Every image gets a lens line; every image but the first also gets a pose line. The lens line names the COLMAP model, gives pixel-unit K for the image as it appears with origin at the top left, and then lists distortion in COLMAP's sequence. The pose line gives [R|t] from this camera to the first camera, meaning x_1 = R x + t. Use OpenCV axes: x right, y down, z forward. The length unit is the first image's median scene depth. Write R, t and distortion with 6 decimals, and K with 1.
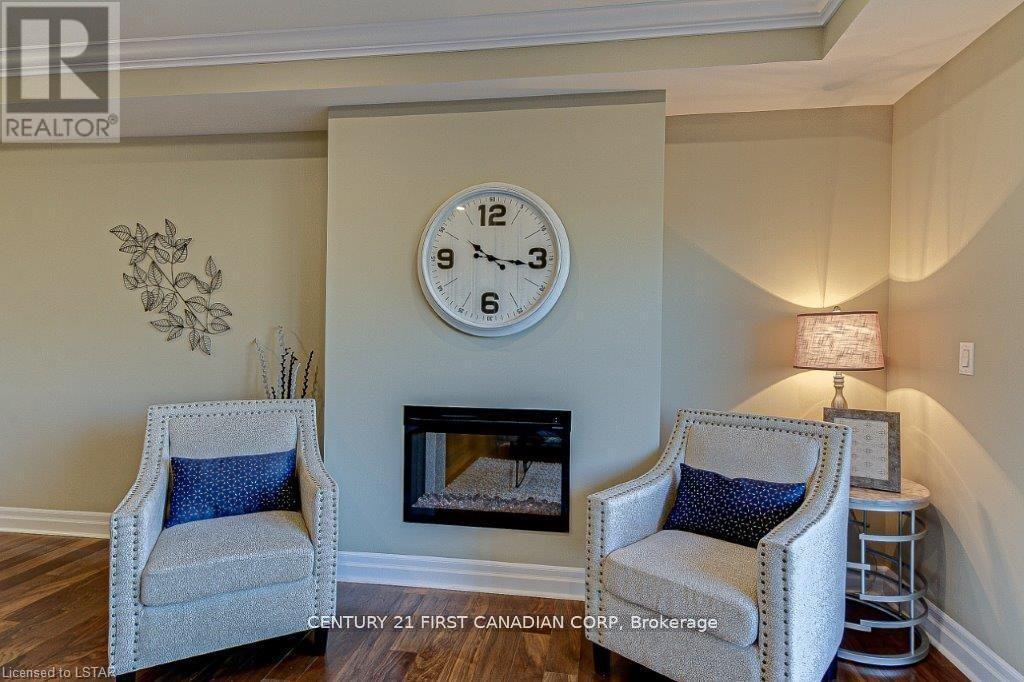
lens RADIAL K [[592.5, 0, 512.0], [0, 592.5, 341.0], [0, 0, 1]] dist [0.006151, 0.001692]
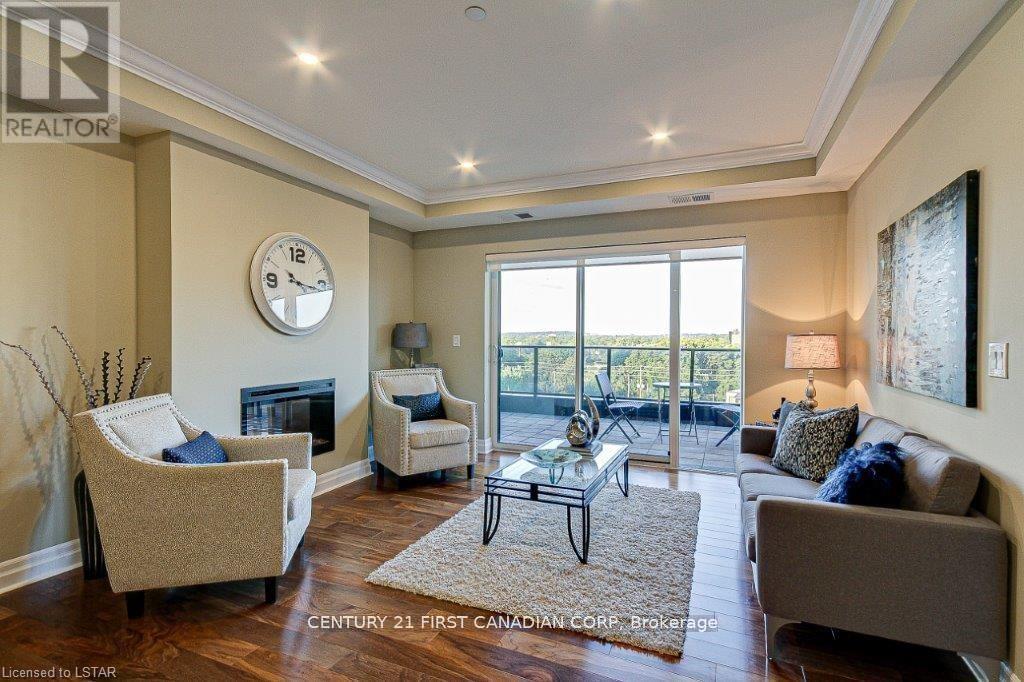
lens RADIAL K [[483.5, 0, 512.0], [0, 483.5, 341.0], [0, 0, 1]] dist [0.000054, -0.000076]
pose [[0.258504, -0.022460, 0.965749, -1.095068], [0.002425, 0.999742, 0.022602, -0.018623], [-0.966007, -0.003501, 0.258492, 0.146197]]
